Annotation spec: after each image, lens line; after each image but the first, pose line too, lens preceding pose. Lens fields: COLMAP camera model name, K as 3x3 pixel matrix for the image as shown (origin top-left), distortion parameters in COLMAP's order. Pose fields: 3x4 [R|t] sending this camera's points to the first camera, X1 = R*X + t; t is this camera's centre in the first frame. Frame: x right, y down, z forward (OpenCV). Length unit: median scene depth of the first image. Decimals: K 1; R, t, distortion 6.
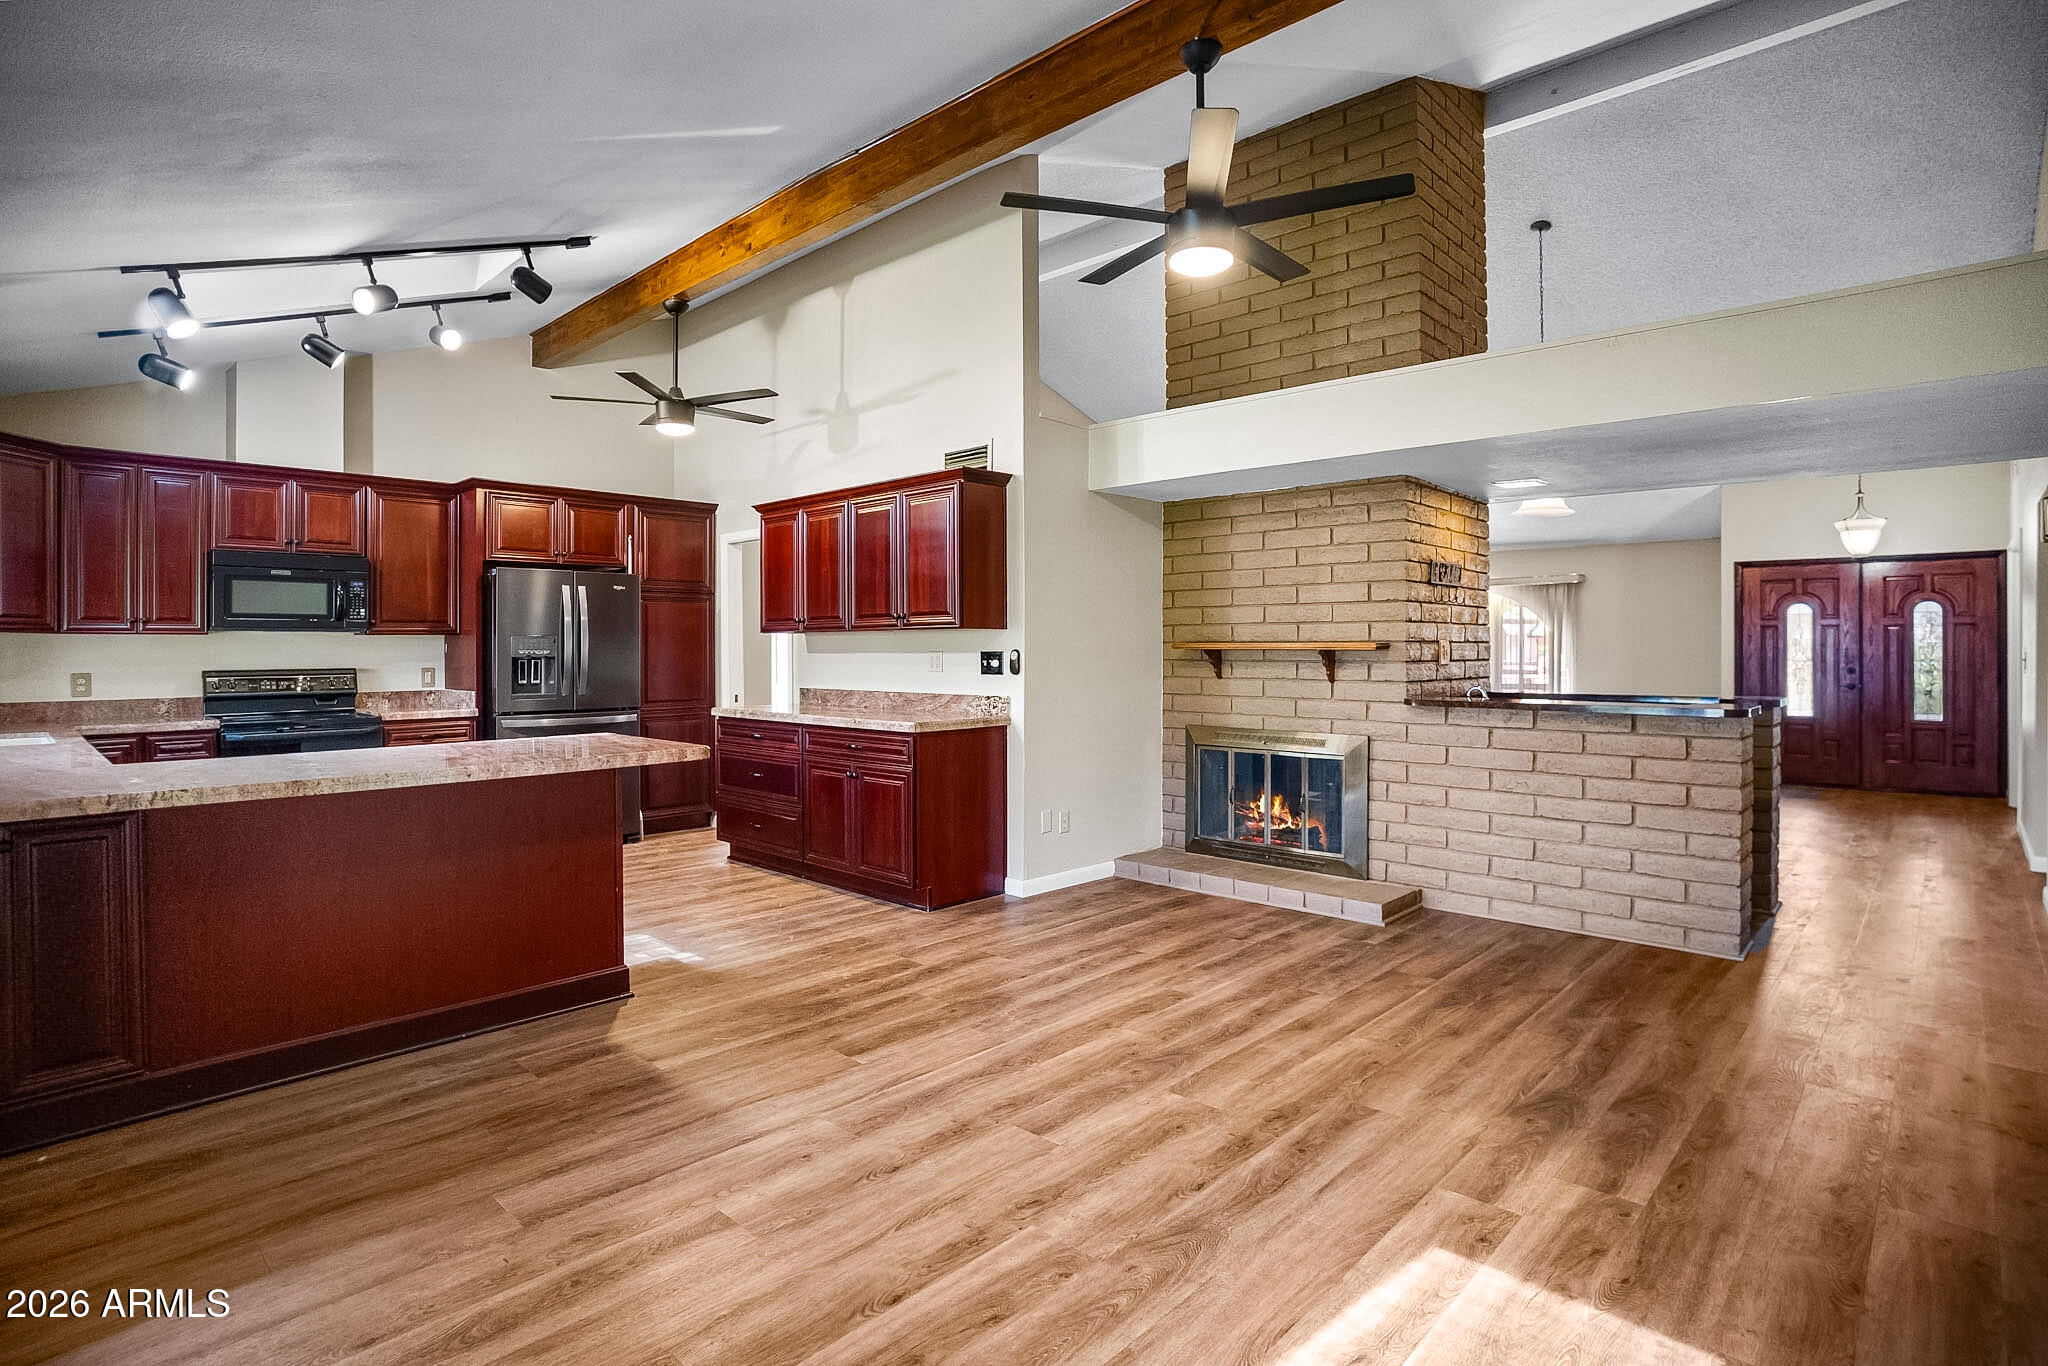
lens RADIAL K [[1024.0, 0, 1043.7], [0, 1024.0, 654.9], [0, 0, 1]] dist [-0.049498, 0.009570]
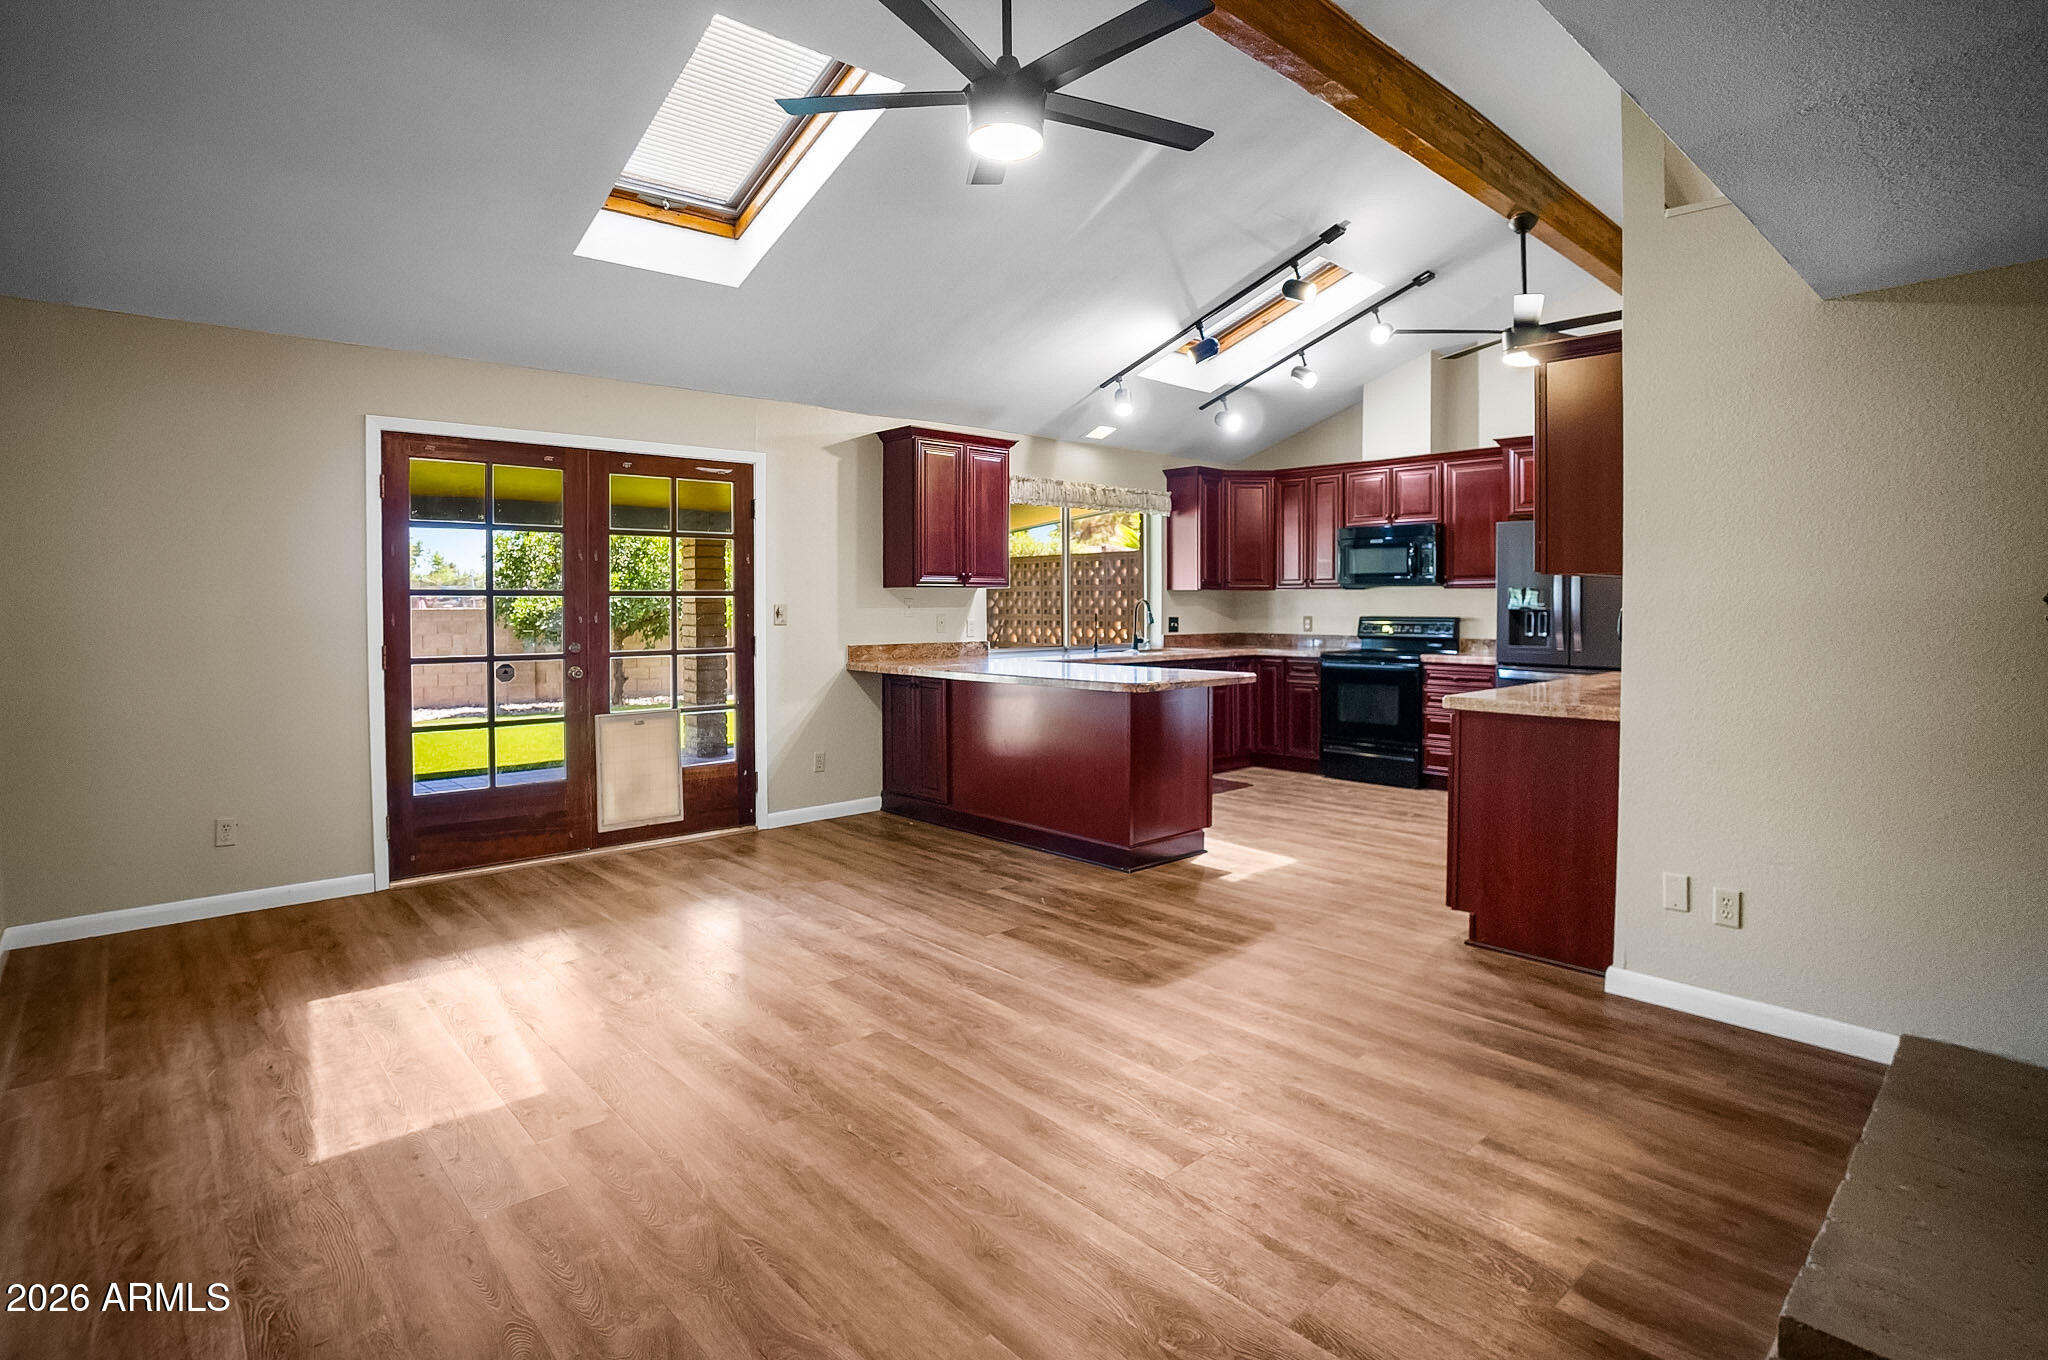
lens RADIAL K [[1024.0, 0, 998.9], [0, 1024.0, 626.6], [0, 0, 1]] dist [-0.049498, 0.009570]
pose [[-0.096558, 0.027651, -0.994943, 0.614948], [-0.005151, 0.999587, 0.028280, -0.007003], [0.995314, 0.007856, -0.096376, 0.661957]]
